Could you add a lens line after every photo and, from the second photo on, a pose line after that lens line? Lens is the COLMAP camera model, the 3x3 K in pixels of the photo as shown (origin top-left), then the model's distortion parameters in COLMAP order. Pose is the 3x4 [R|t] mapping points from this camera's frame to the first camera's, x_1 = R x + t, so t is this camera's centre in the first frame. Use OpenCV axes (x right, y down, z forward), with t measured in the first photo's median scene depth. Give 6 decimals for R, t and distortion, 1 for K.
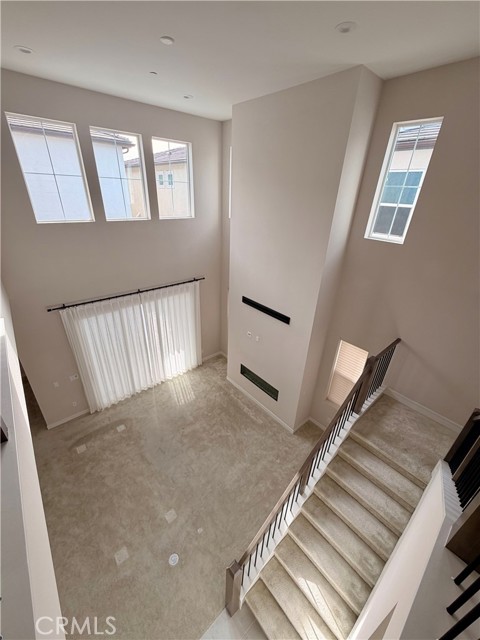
lens RADIAL K [[255.4, 0, 239.0], [0, 255.4, 320.1], [0, 0, 1]] dist [-0.002224, -0.000096]
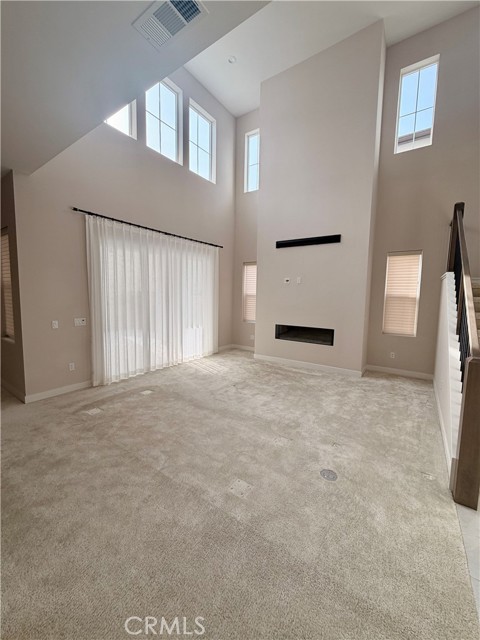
lens RADIAL K [[255.4, 0, 239.2], [0, 255.4, 320.7], [0, 0, 1]] dist [-0.002224, -0.000096]
pose [[0.969050, -0.043887, 0.242932, -0.384823], [0.127038, 0.932422, -0.338304, 0.514351], [-0.211668, 0.358695, 0.909139, 0.254165]]
